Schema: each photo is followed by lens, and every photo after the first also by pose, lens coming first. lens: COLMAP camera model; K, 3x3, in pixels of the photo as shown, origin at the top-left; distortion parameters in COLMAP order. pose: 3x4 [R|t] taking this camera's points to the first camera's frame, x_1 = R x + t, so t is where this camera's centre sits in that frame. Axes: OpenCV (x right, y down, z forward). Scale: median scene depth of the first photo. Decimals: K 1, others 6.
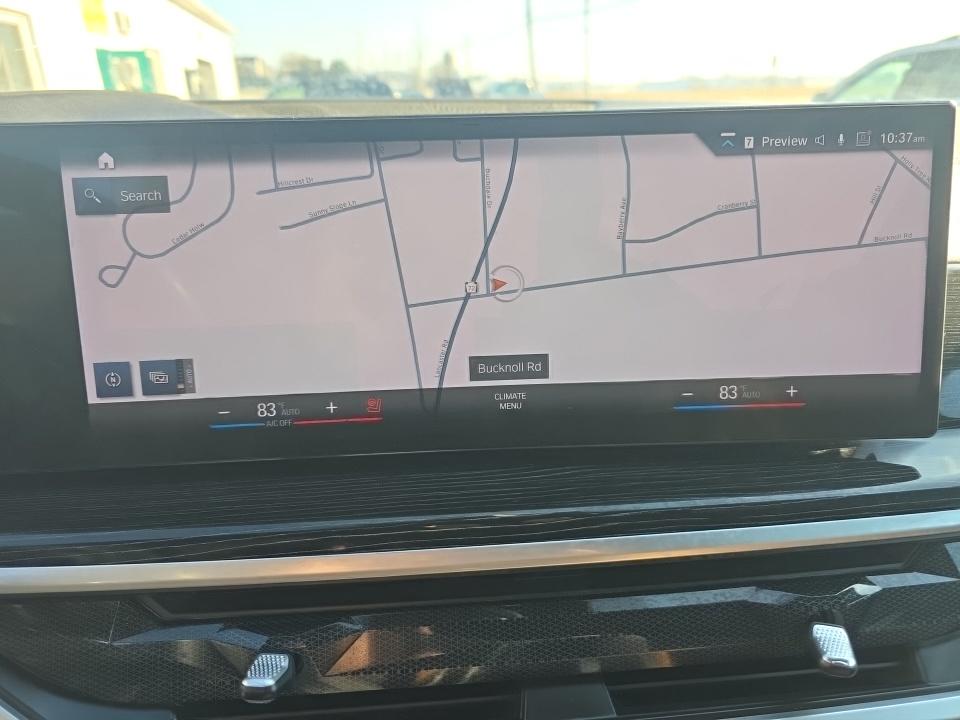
lens RADIAL K [[577.2, 0, 493.9], [0, 577.2, 347.0], [0, 0, 1]] dist [0.024630, -0.020653]
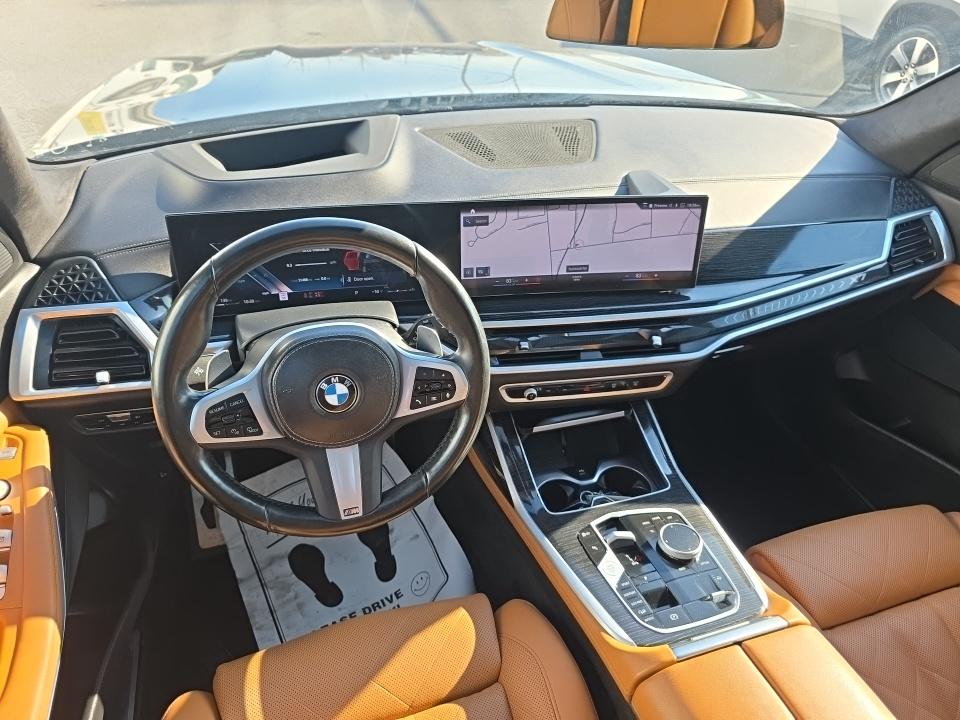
lens RADIAL K [[577.2, 0, 493.9], [0, 577.2, 347.0], [0, 0, 1]] dist [0.024630, -0.020653]
pose [[0.994109, -0.008780, 0.108033, -0.877673], [-0.023066, 0.956746, 0.290009, -0.524386], [-0.105906, -0.290792, 0.950907, -2.444960]]
